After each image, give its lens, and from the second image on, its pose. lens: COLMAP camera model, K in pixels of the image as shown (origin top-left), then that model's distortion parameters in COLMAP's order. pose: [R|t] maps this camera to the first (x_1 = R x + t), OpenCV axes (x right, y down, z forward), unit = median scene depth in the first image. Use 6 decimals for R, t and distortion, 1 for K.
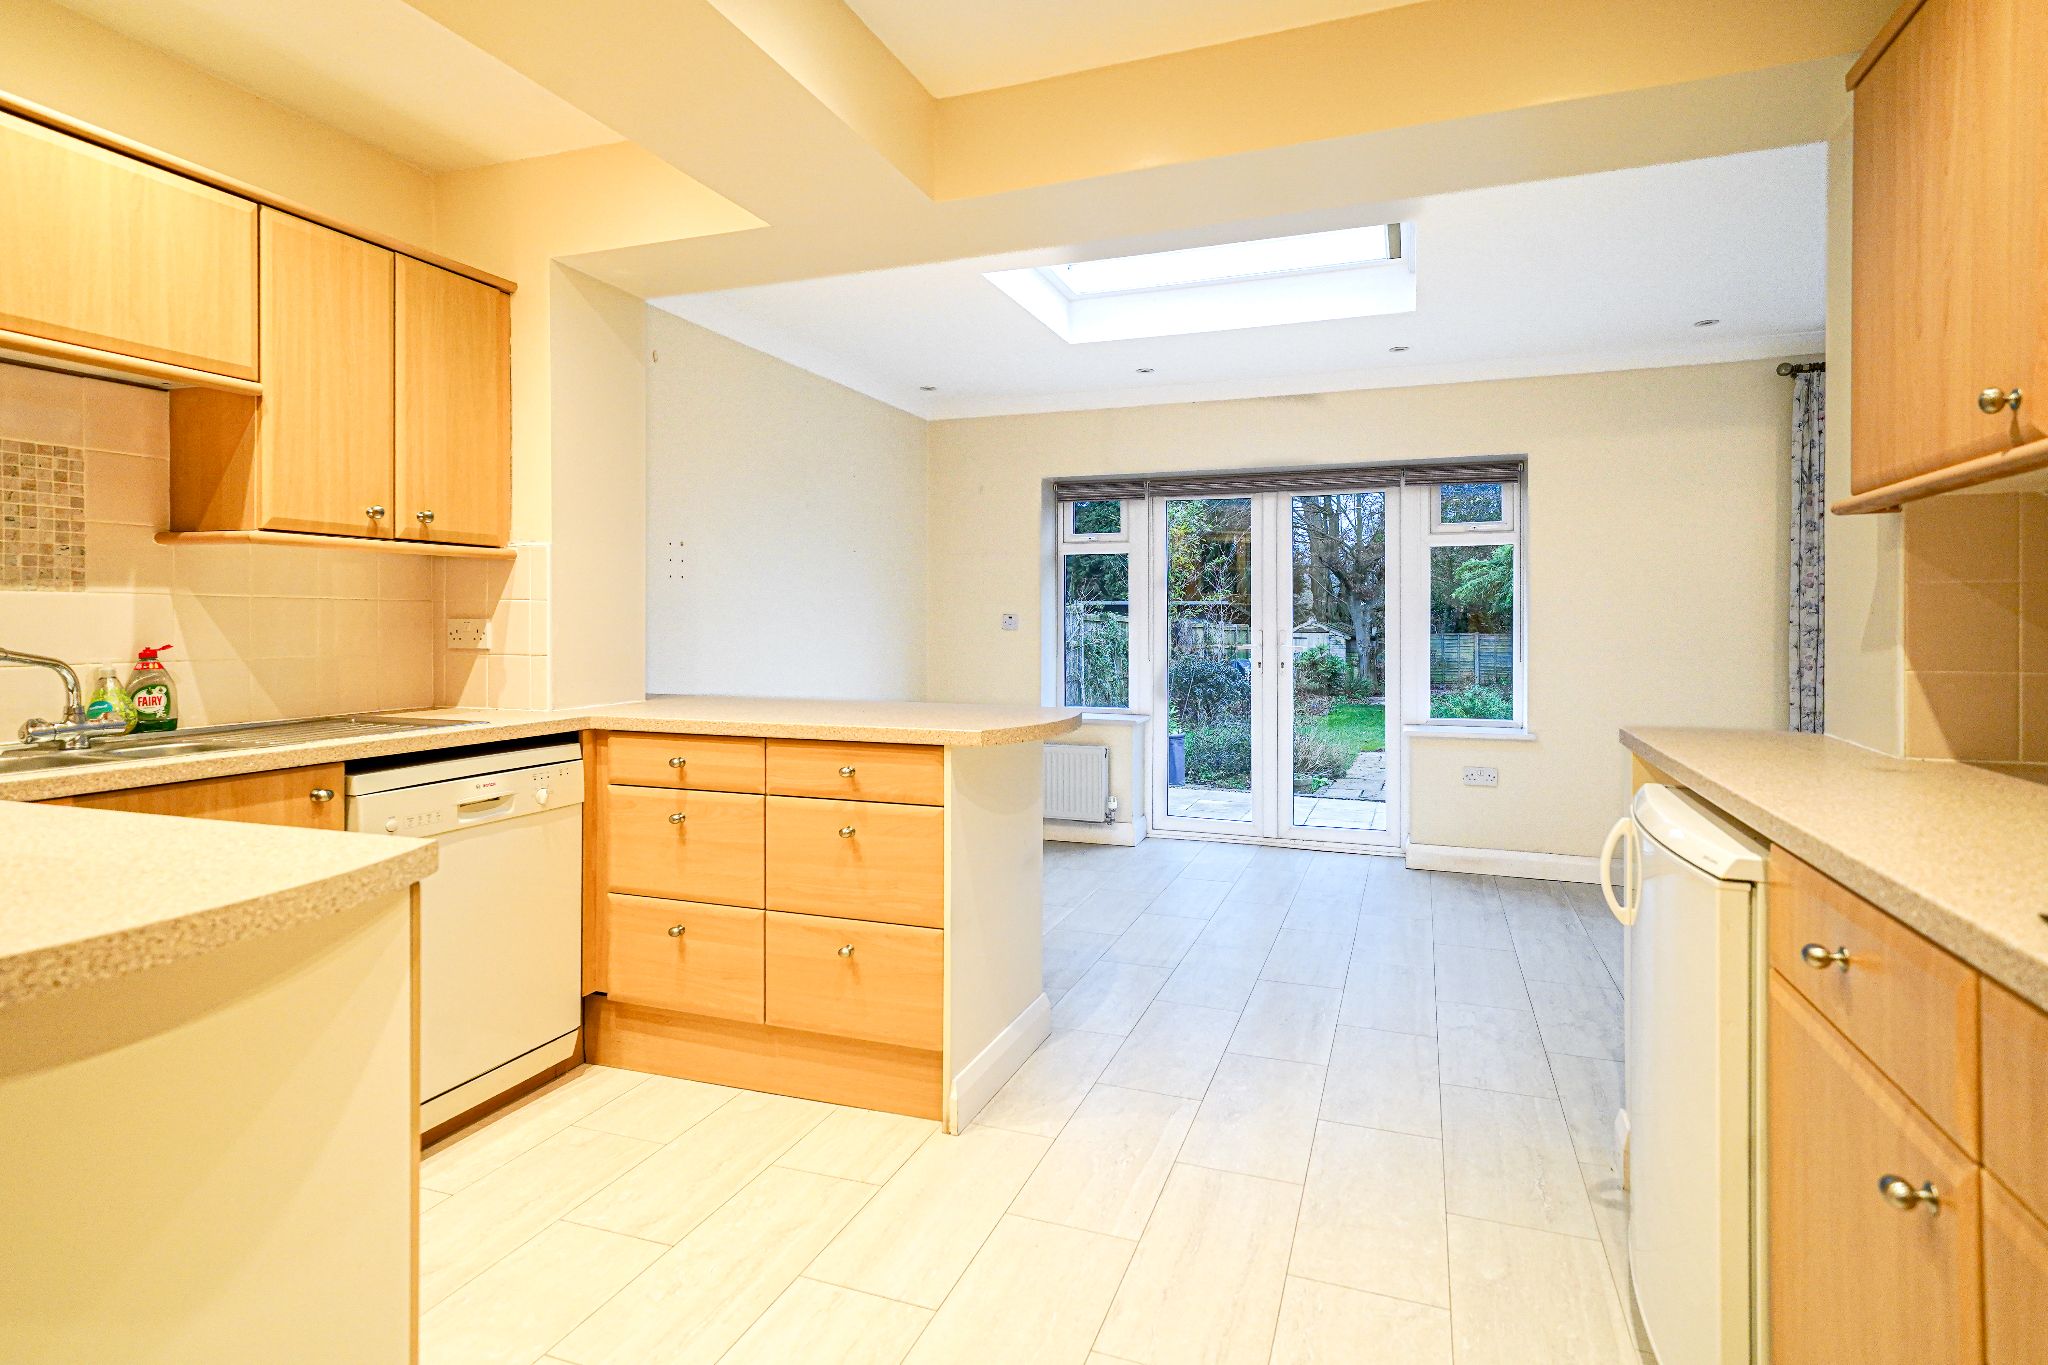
lens RADIAL K [[971.7, 0, 1056.3], [0, 971.7, 632.7], [0, 0, 1]] dist [0.003401, -0.000477]
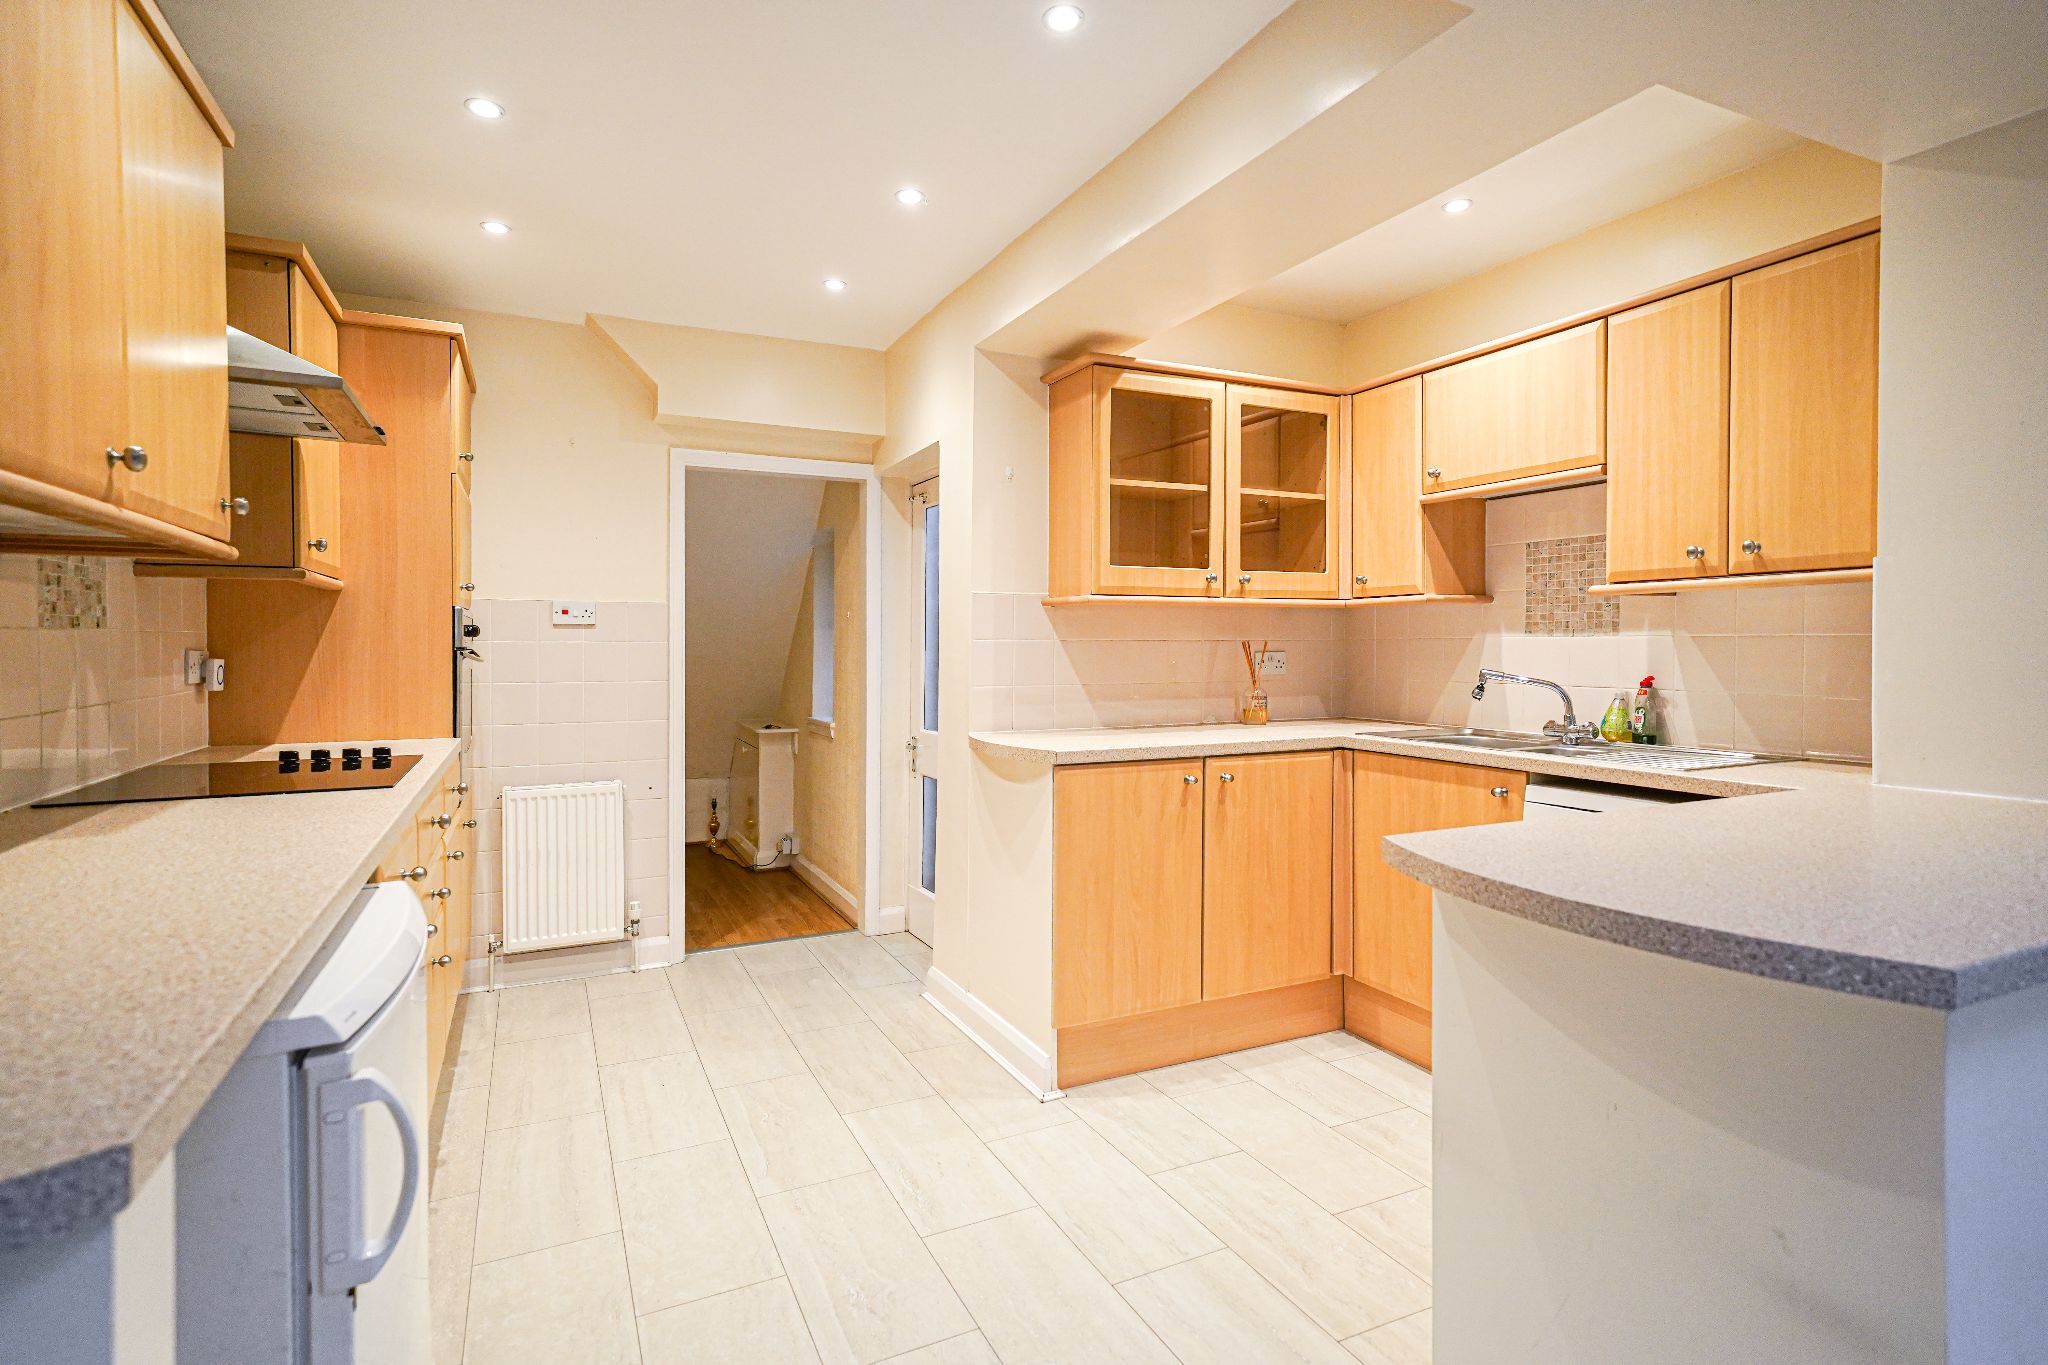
lens RADIAL K [[971.7, 0, 992.4], [0, 971.7, 650.9], [0, 0, 1]] dist [0.003401, -0.000477]
pose [[-0.712048, 0.006147, -0.702104, 0.593764], [-0.005717, 0.999878, 0.014552, -0.034499], [0.702108, 0.014376, -0.711926, 1.328589]]
